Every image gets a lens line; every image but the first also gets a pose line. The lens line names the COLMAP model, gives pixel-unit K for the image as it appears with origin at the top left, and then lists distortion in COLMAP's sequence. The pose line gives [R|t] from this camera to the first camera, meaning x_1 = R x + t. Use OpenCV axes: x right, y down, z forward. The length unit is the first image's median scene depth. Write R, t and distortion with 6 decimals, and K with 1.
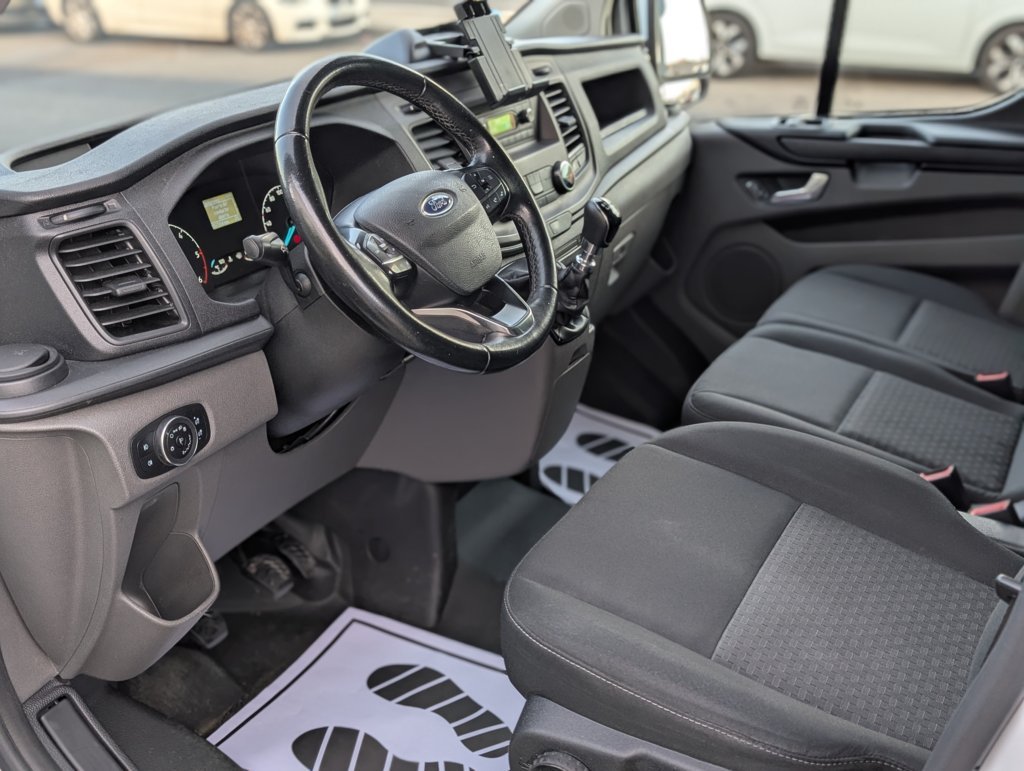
lens RADIAL K [[1108.3, 0, 501.1], [0, 1108.3, 385.7], [0, 0, 1]] dist [0.013648, -0.009319]
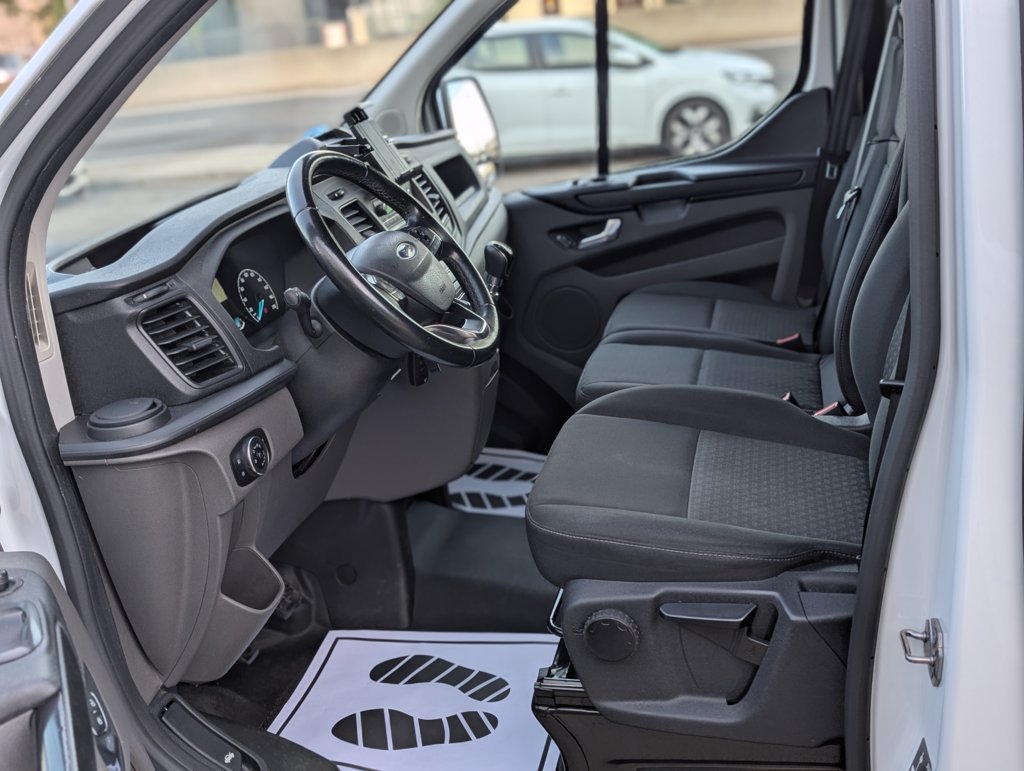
lens RADIAL K [[1108.3, 0, 501.1], [0, 1108.3, 385.7], [0, 0, 1]] dist [0.013648, -0.009319]
pose [[0.957158, -0.178559, 0.227958, -0.235342], [0.201119, 0.976317, -0.079722, 0.101748], [-0.208324, 0.122154, 0.970402, -0.239314]]
